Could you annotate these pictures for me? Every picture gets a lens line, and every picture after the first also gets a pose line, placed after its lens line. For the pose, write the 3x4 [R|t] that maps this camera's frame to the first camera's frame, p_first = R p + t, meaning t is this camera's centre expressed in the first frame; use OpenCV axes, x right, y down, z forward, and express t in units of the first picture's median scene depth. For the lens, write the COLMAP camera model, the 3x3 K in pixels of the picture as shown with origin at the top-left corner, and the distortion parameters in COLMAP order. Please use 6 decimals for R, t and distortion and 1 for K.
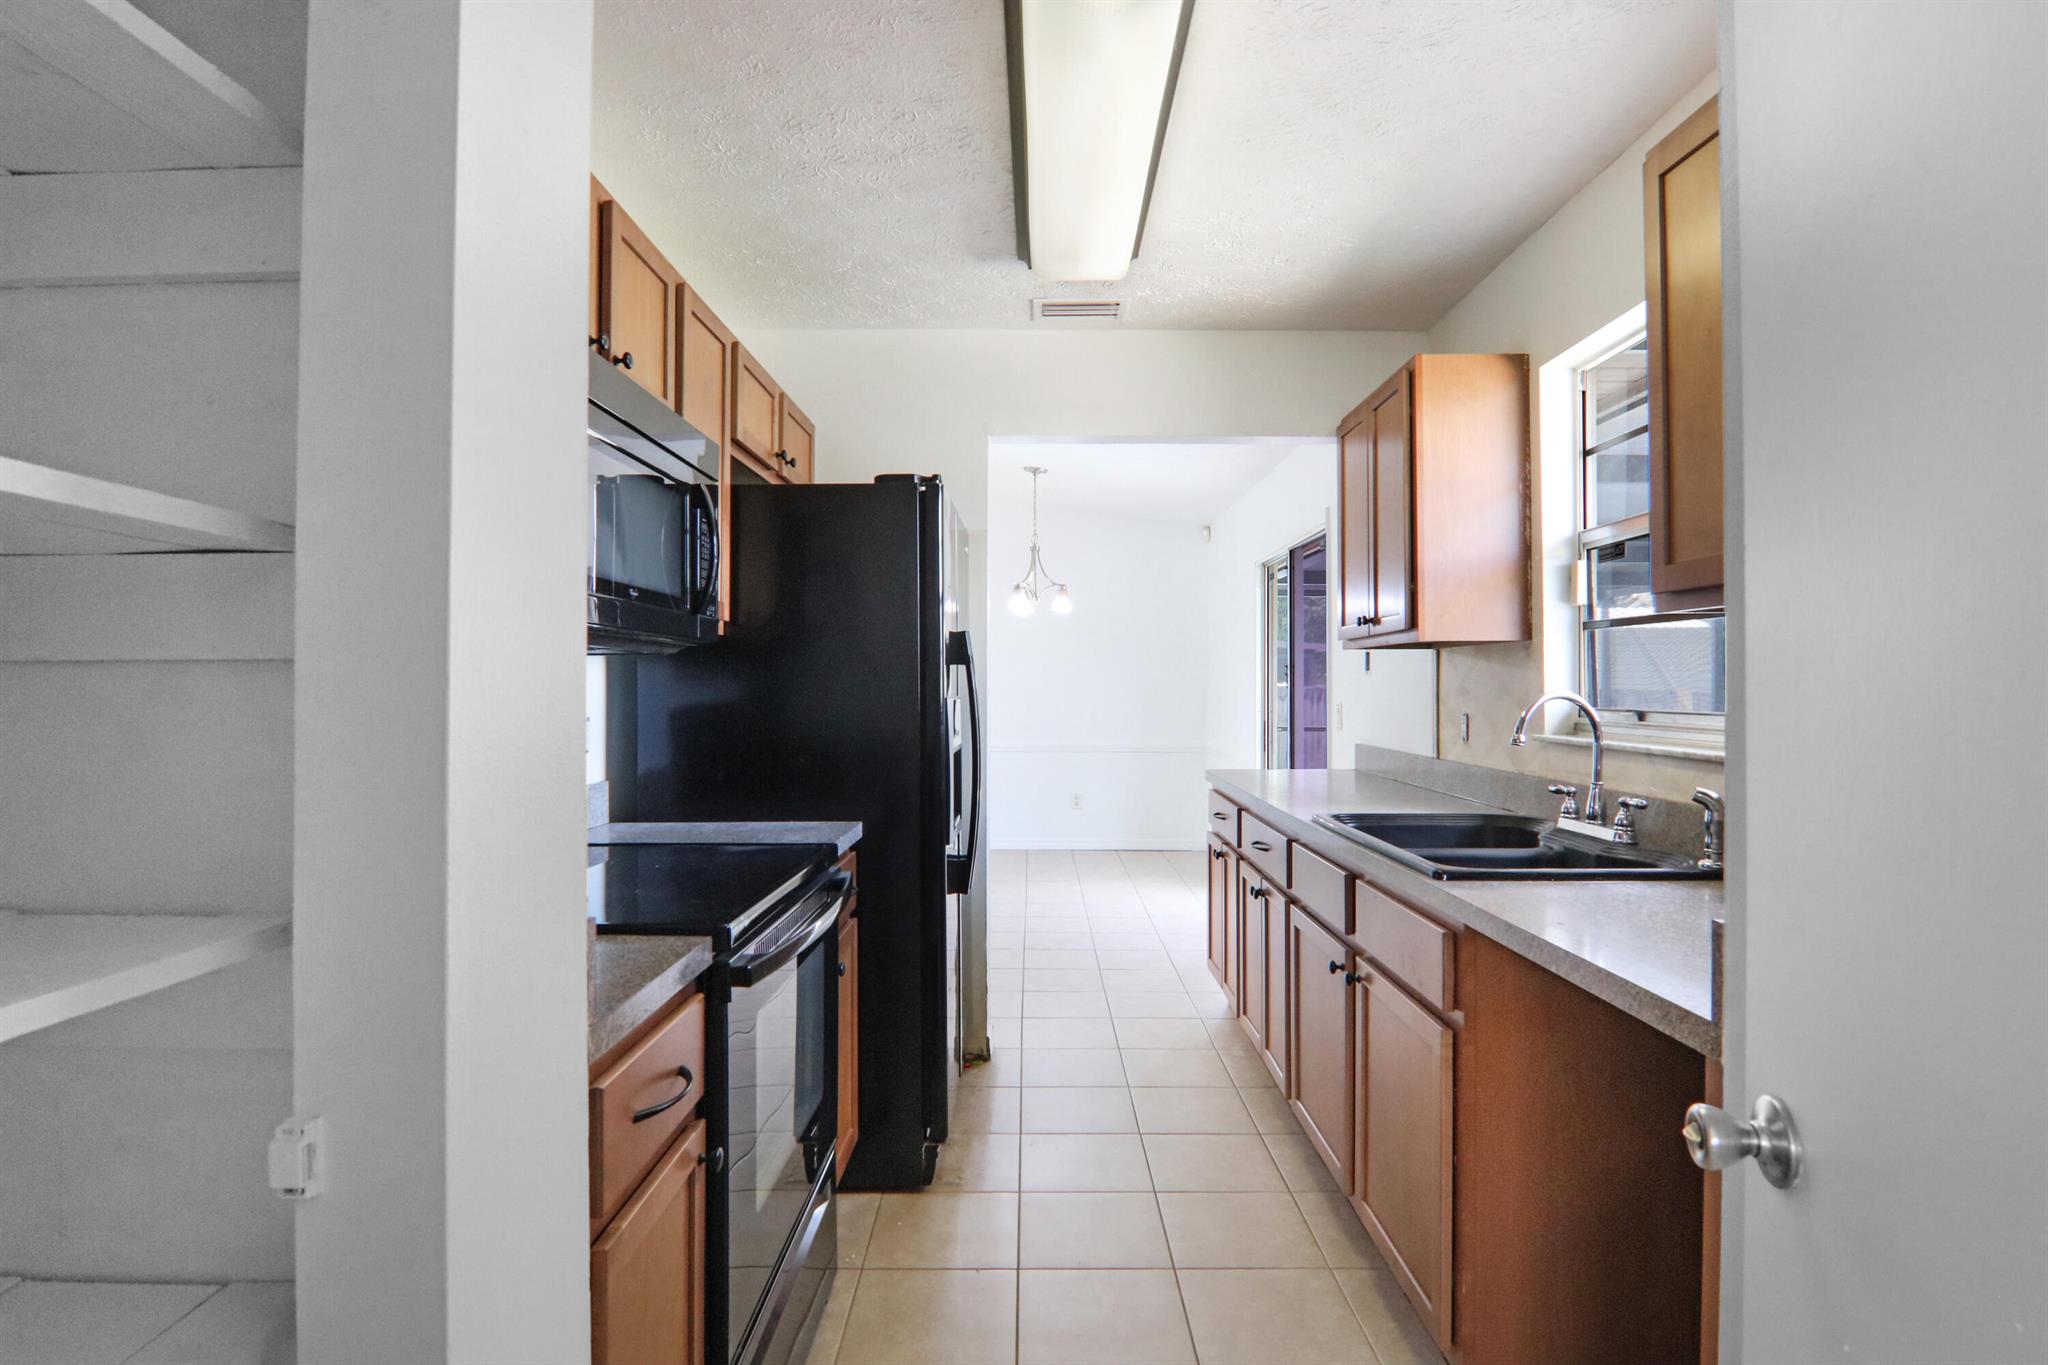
lens RADIAL K [[1040.1, 0, 1024.0], [0, 1040.1, 682.5], [0, 0, 1]] dist [-0.000477, -0.001052]
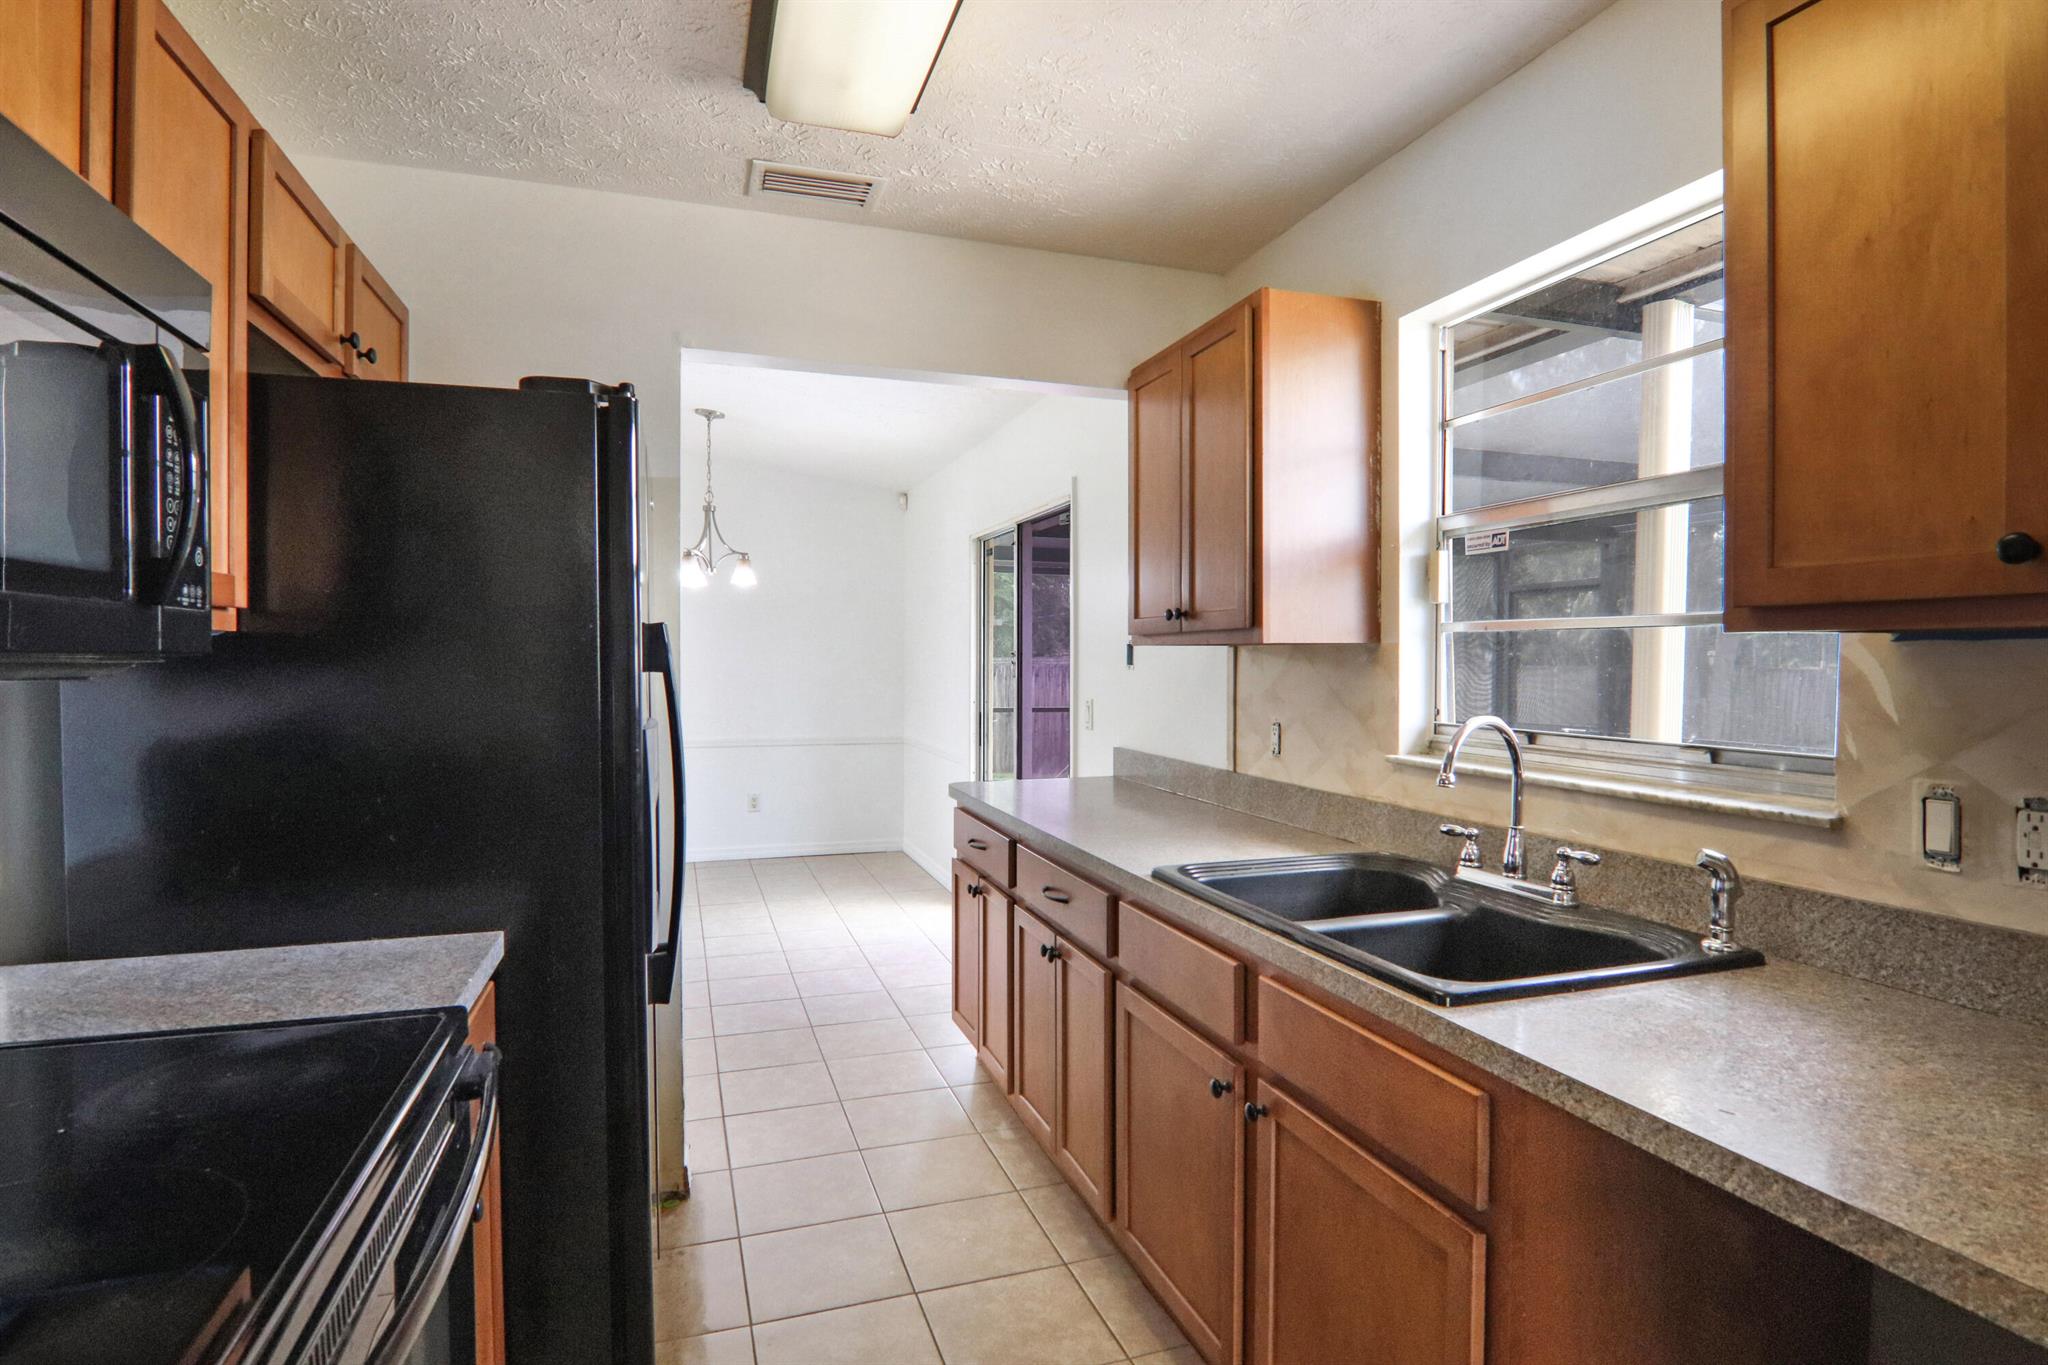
lens RADIAL K [[1032.2, 0, 1033.8], [0, 1032.2, 672.8], [0, 0, 1]] dist [-0.003097, -0.013804]
pose [[0.940011, -0.007368, 0.341064, -0.064735], [0.000228, 0.999780, 0.020970, -0.033801], [-0.341143, -0.019634, 0.939806, 0.305903]]
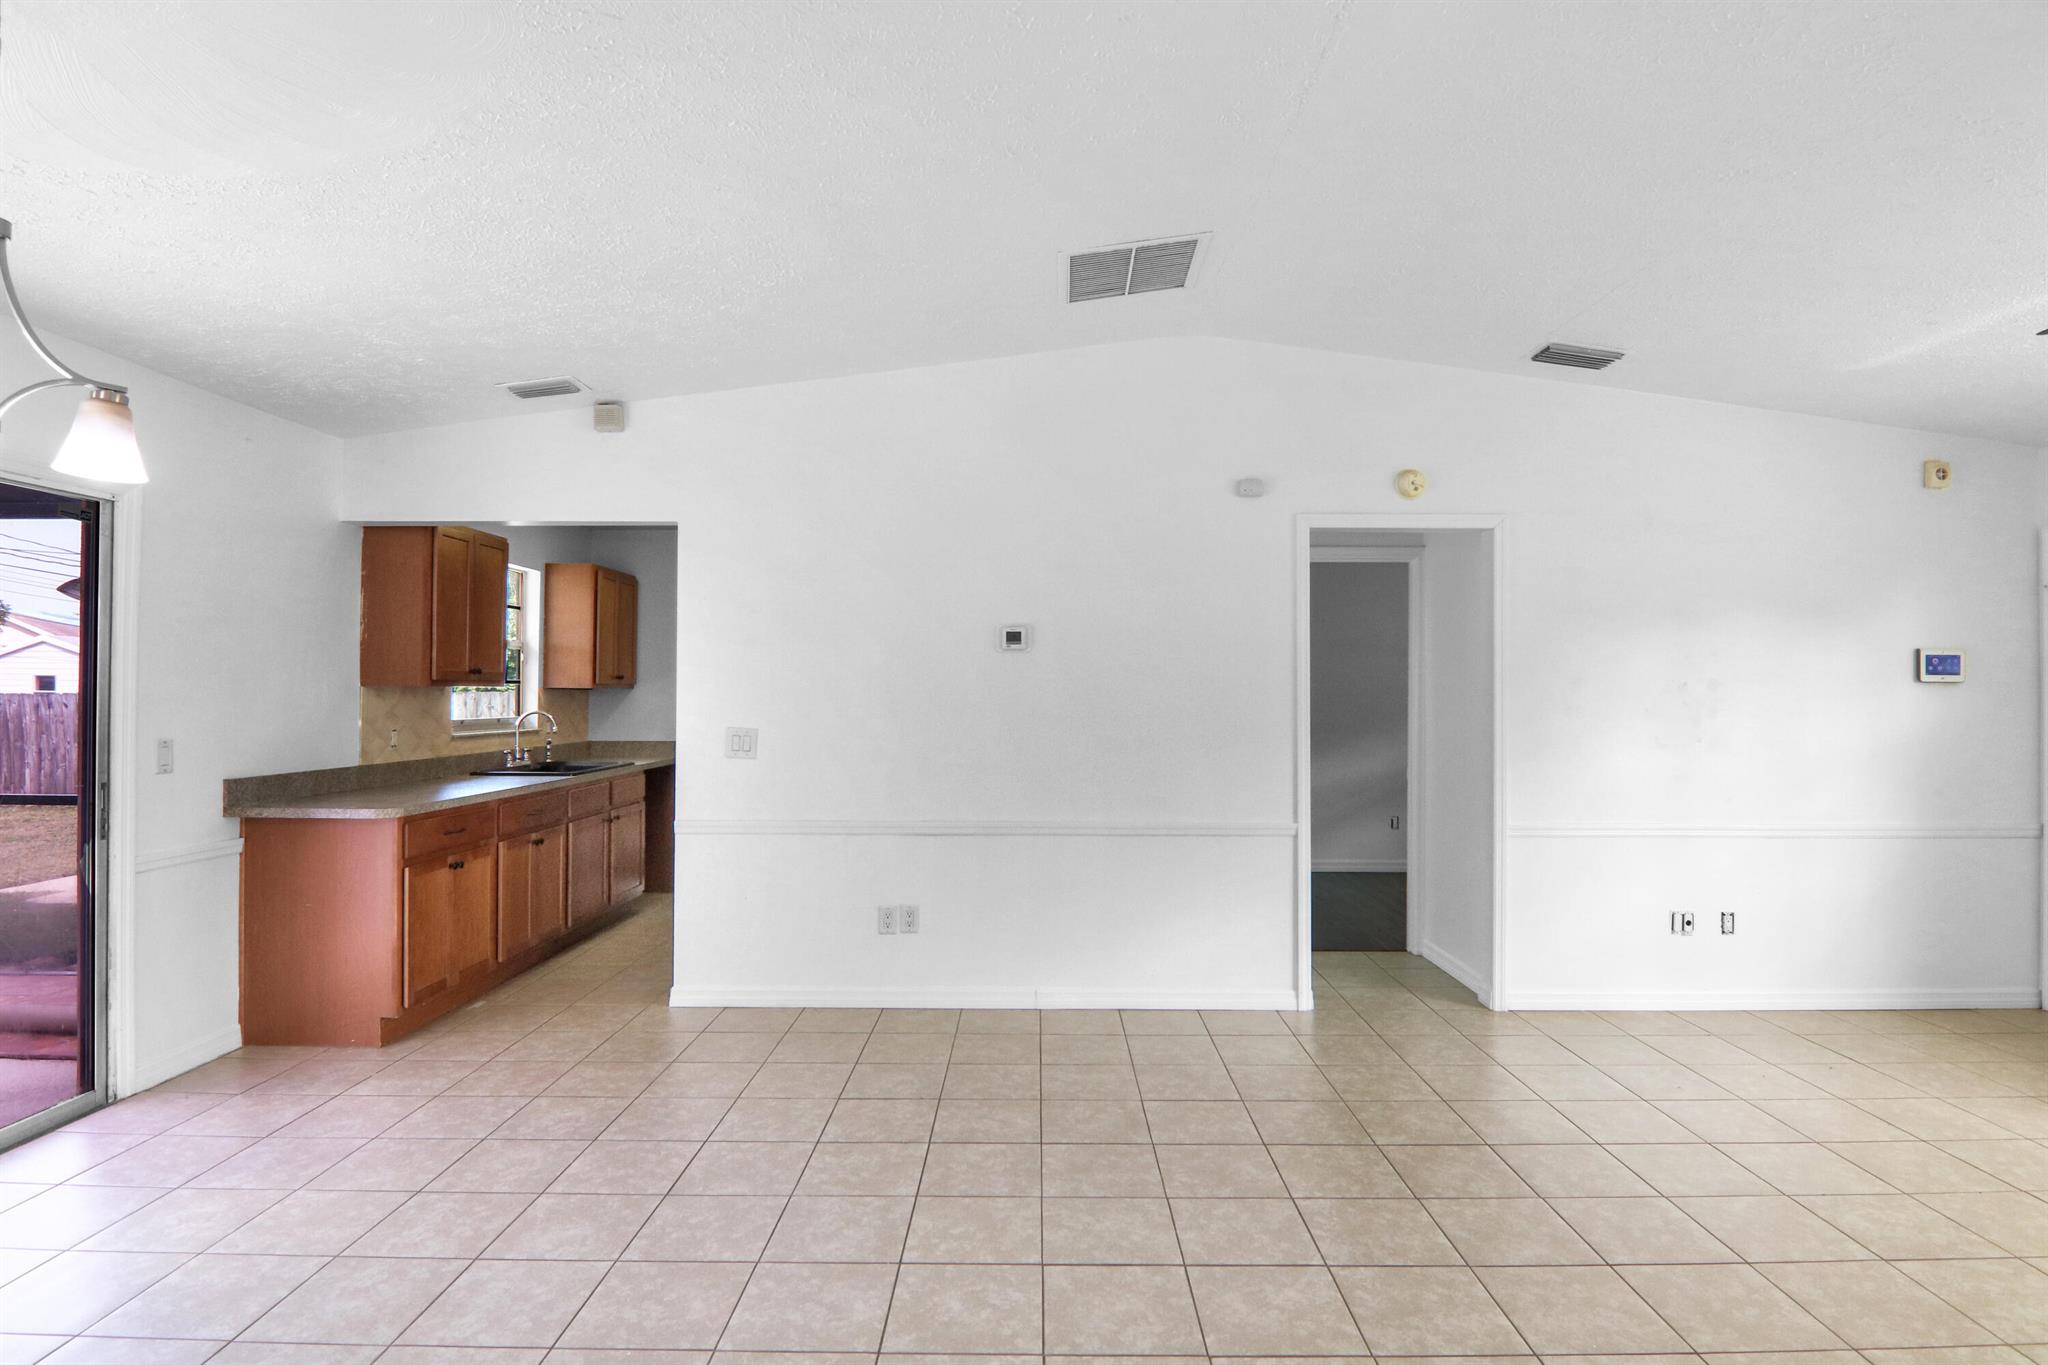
lens RADIAL K [[1040.1, 0, 1024.0], [0, 1040.1, 682.5], [0, 0, 1]] dist [-0.000477, -0.001052]
pose [[-0.999982, -0.006002, 0.000884, -0.575190], [-0.006015, 0.999872, -0.014831, -0.024787], [-0.000795, -0.014836, -0.999890, 2.890146]]
